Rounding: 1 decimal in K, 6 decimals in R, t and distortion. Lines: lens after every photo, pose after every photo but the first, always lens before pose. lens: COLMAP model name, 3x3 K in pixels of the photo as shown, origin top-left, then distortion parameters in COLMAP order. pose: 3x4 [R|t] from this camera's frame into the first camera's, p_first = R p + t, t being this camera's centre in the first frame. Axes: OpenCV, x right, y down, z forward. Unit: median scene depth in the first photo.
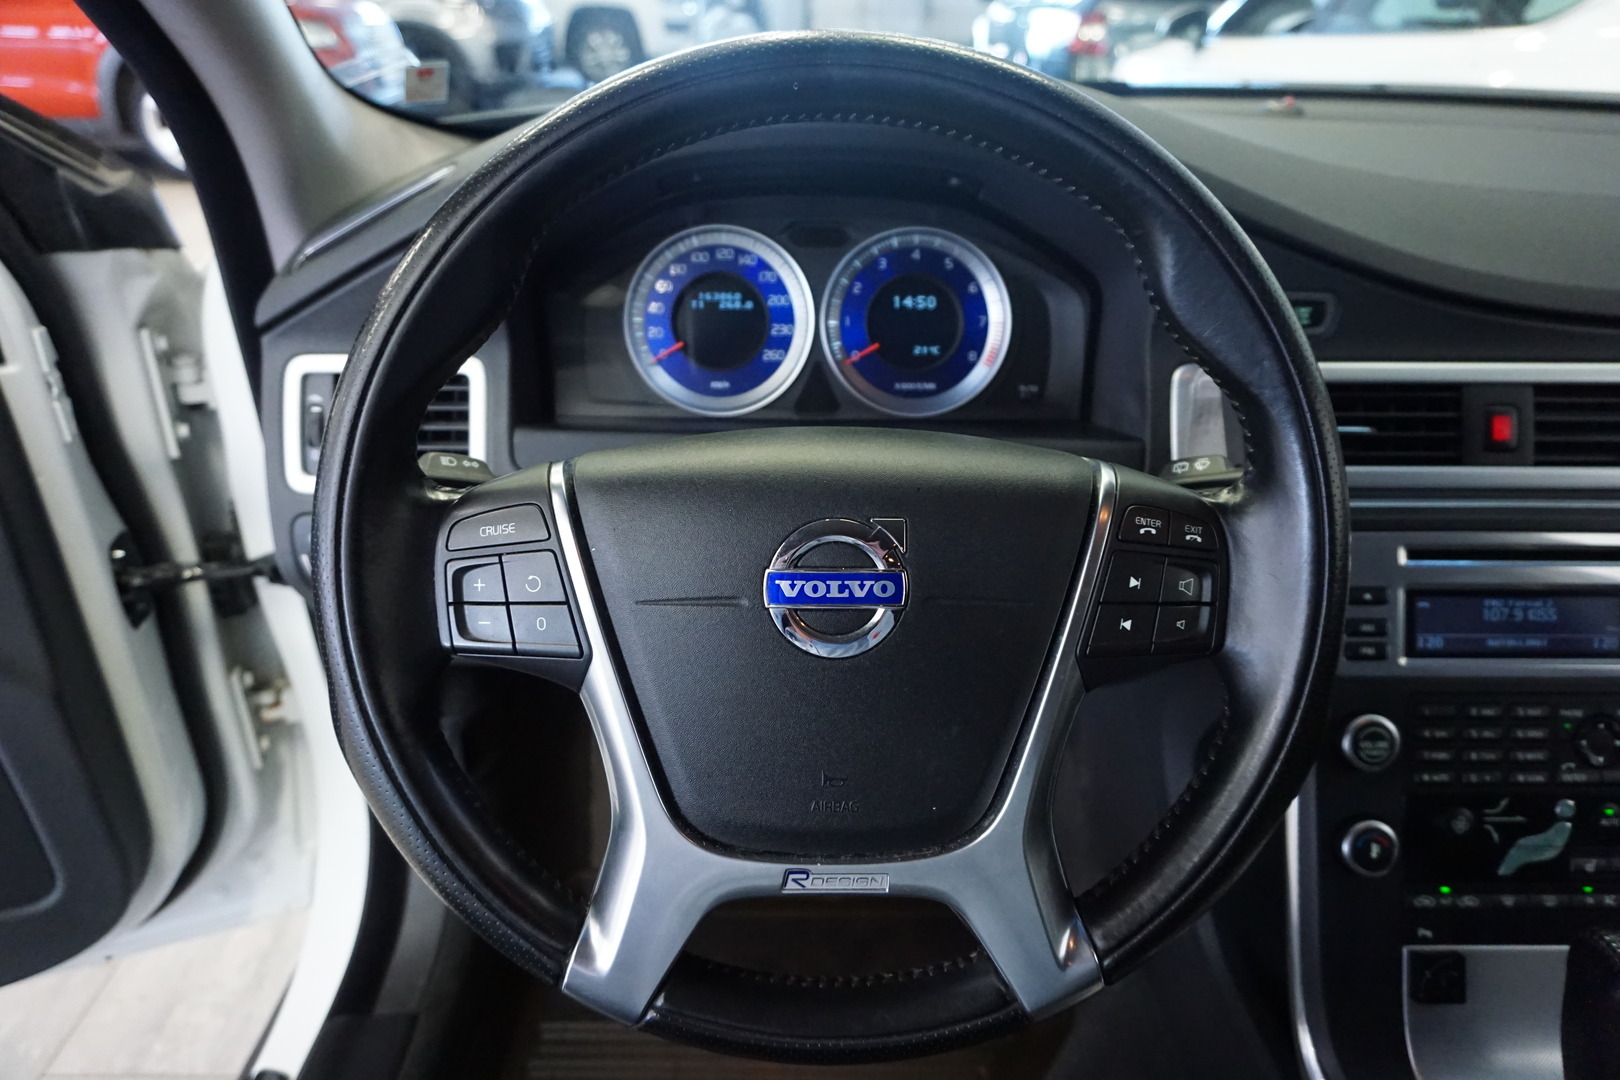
lens RADIAL K [[1073.3, 0, 818.8], [0, 1073.3, 534.7], [0, 0, 1]] dist [-0.036046, 0.030103]
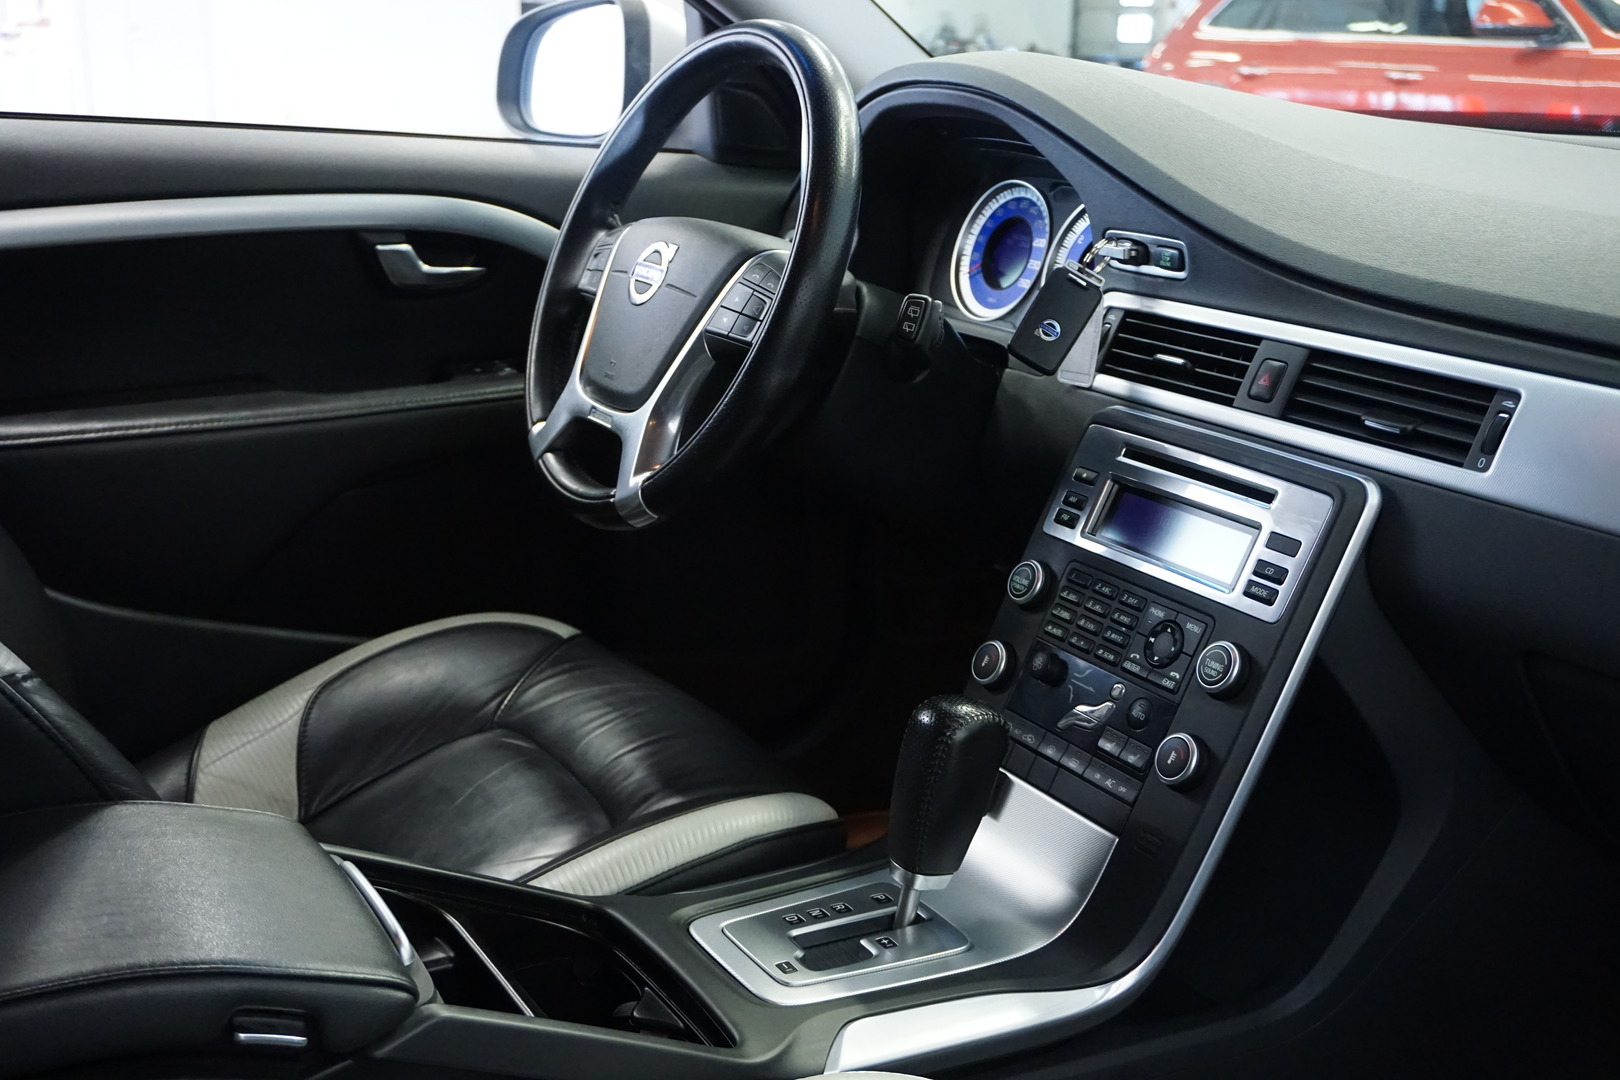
lens RADIAL K [[1797.0, 0, 809.3], [0, 1797.0, 536.6], [0, 0, 1]] dist [0.008931, 0.000000]
pose [[0.491731, 0.236185, -0.838104, 2.063741], [-0.411409, 0.911320, 0.015436, 0.215507], [0.767426, 0.337213, 0.545293, -0.304225]]
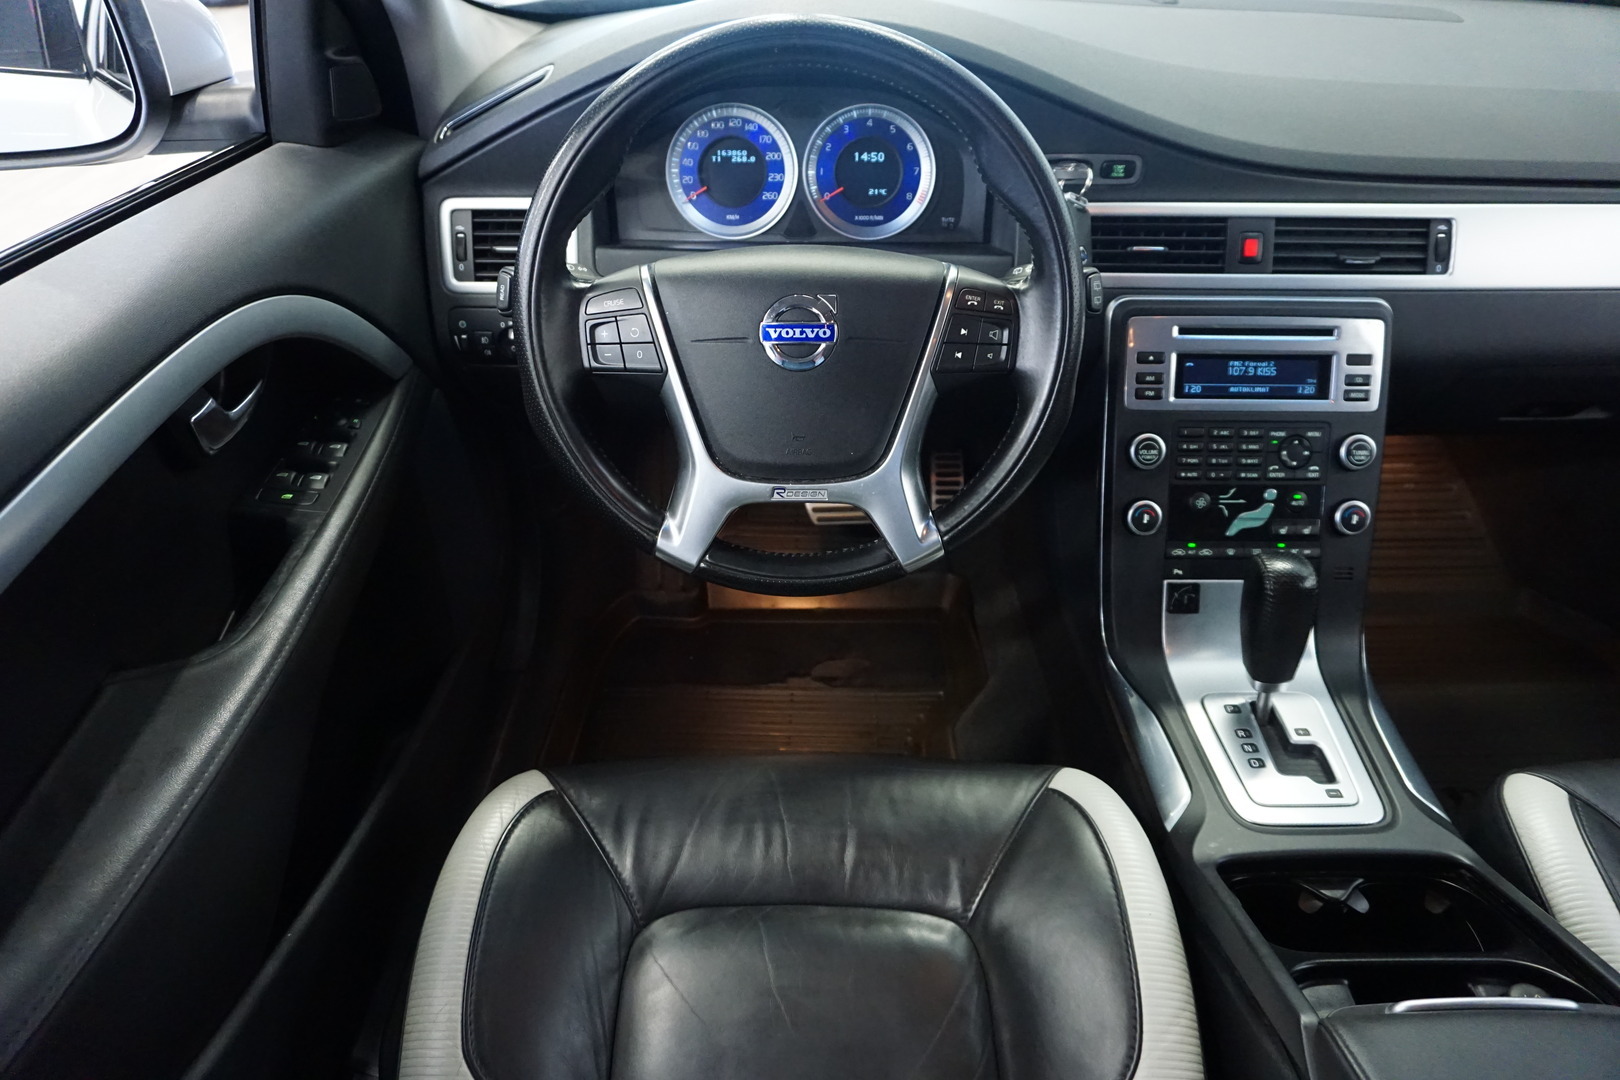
lens RADIAL K [[1073.3, 0, 817.6], [0, 1073.3, 534.0], [0, 0, 1]] dist [-0.036046, 0.030103]
pose [[0.999948, 0.001938, -0.010027, 0.044804], [-0.000366, 0.988000, 0.154455, 0.071036], [0.010206, -0.154444, 0.987949, -0.588581]]
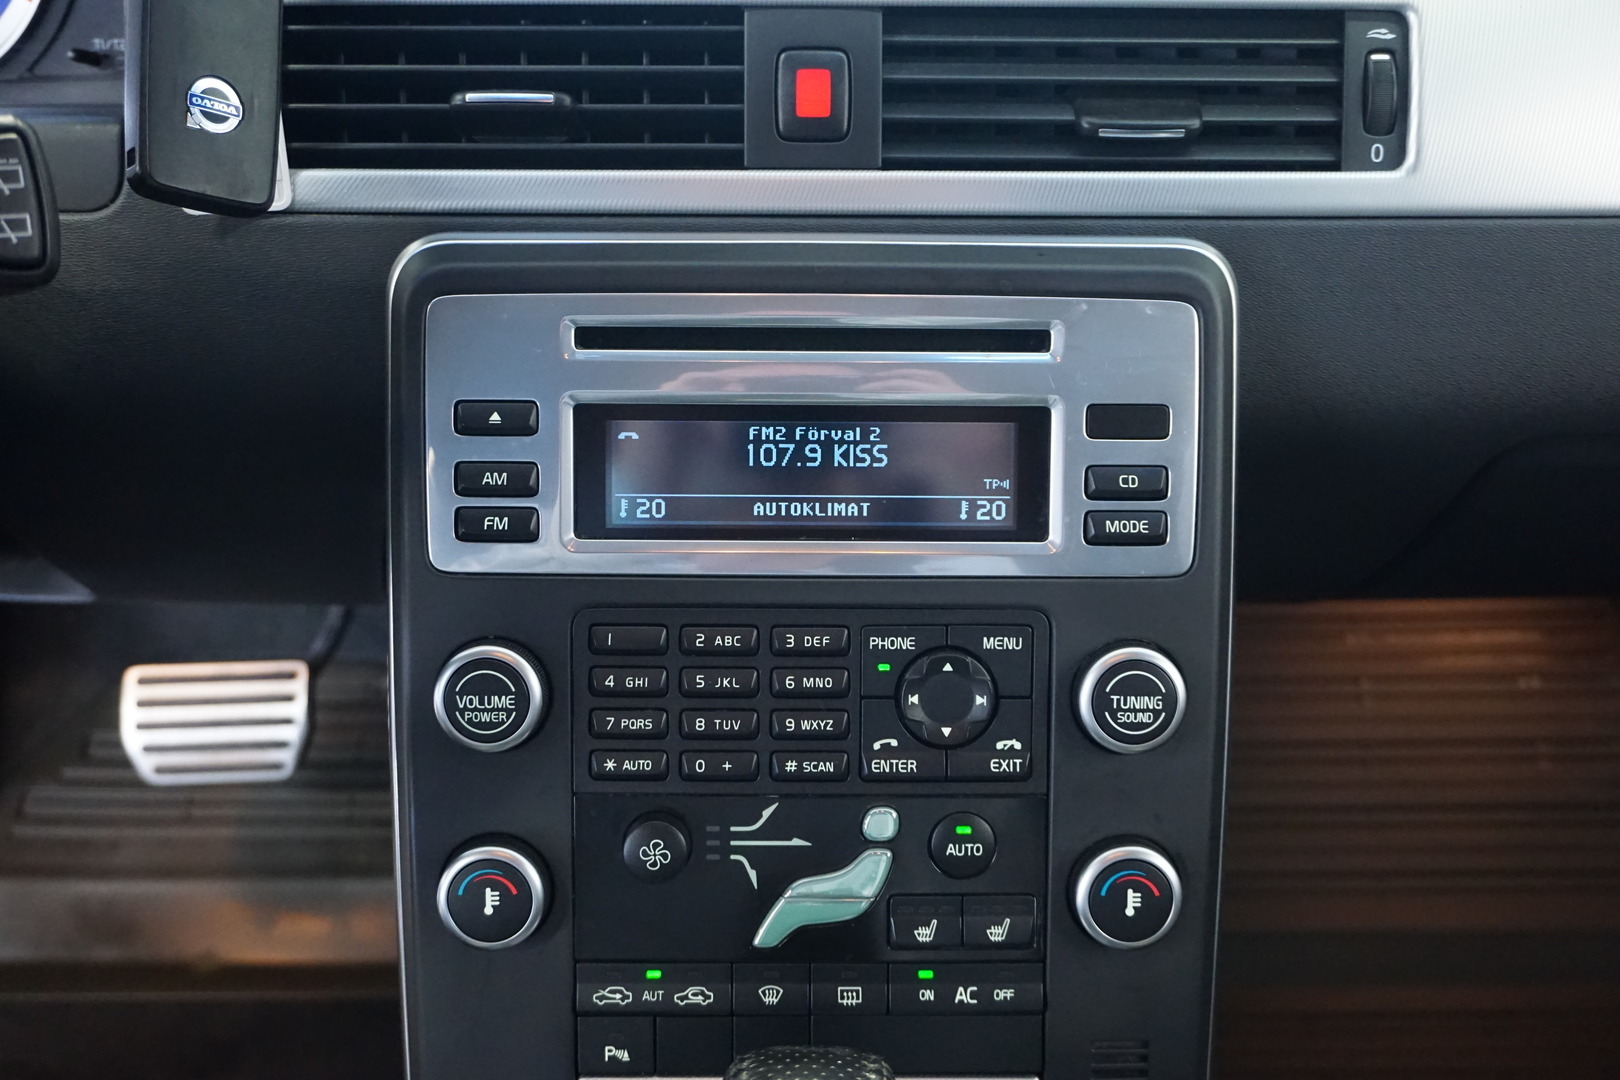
lens RADIAL K [[1646.0, 0, 818.3], [0, 1646.0, 532.2], [0, 0, 1]] dist [0.010386, 0.000000]
pose [[0.999972, 0.000842, -0.007477, 0.680697], [-0.000259, 0.996976, 0.077706, 0.051202], [0.007519, -0.077702, 0.996948, 0.200416]]
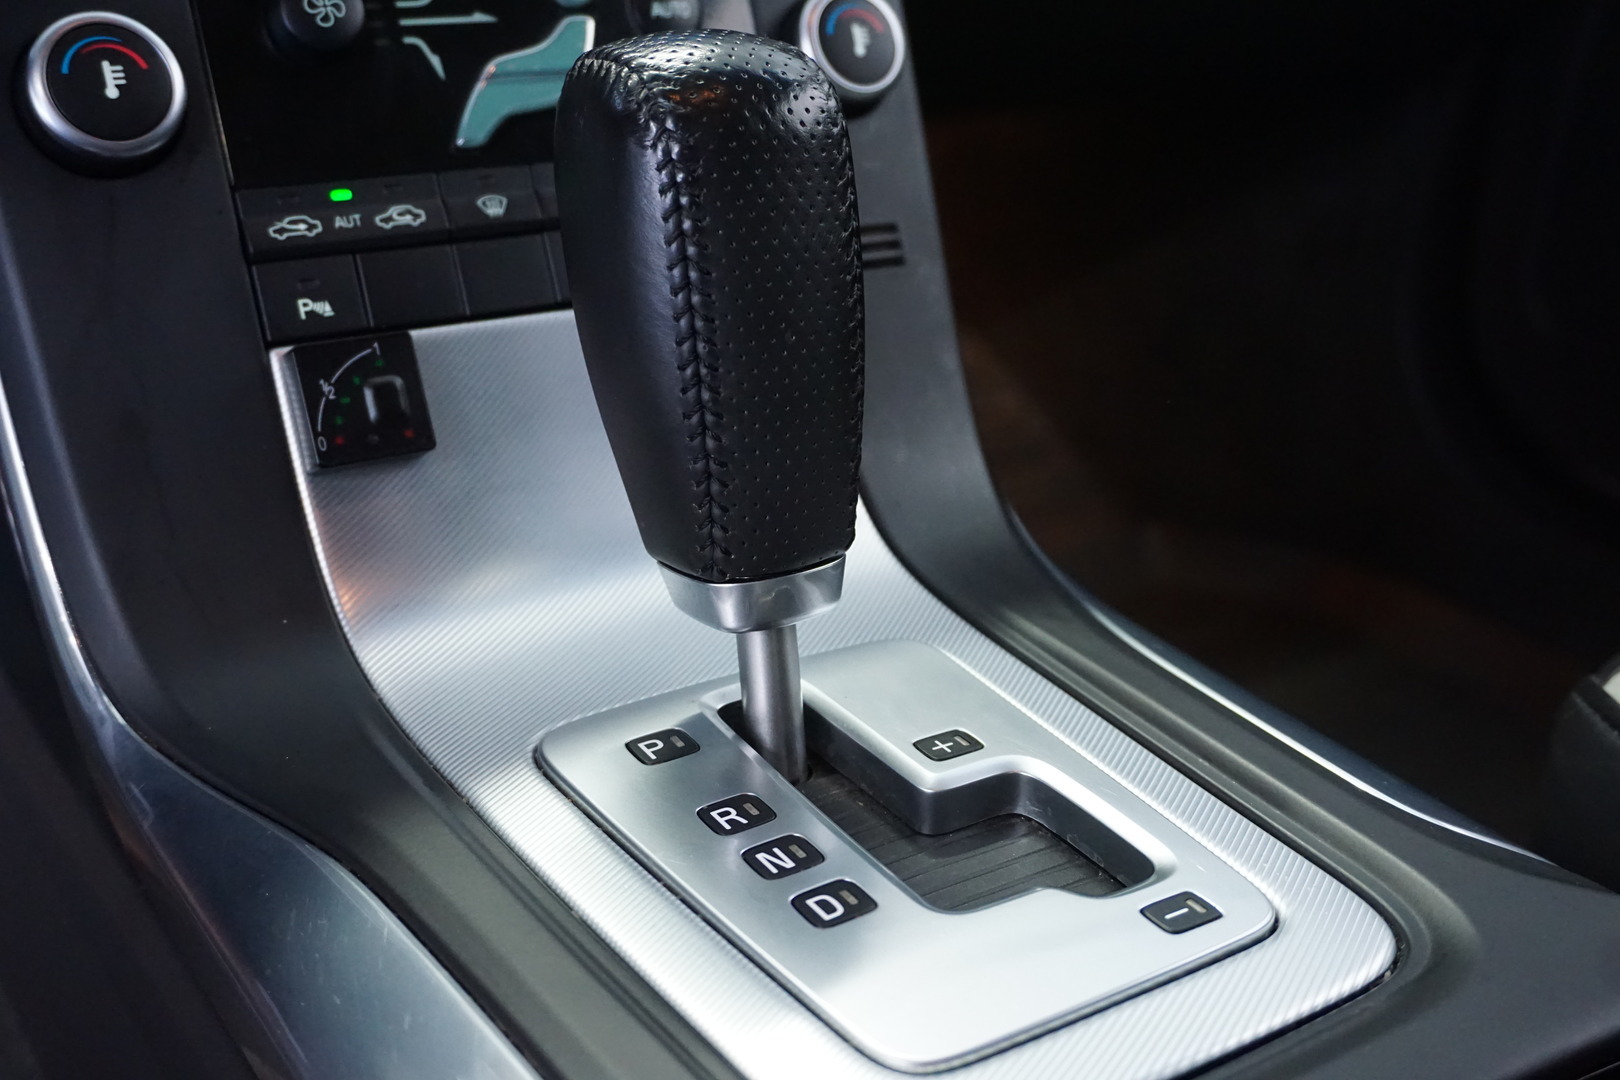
lens RADIAL K [[1747.4, 0, 755.0], [0, 1747.4, 564.5], [0, 0, 1]] dist [0.008528, 0.000000]
pose [[0.862685, -0.188080, 0.469468, 0.390239], [0.208631, 0.977958, 0.008417, 0.499542], [-0.460703, 0.090684, 0.882909, 0.359770]]
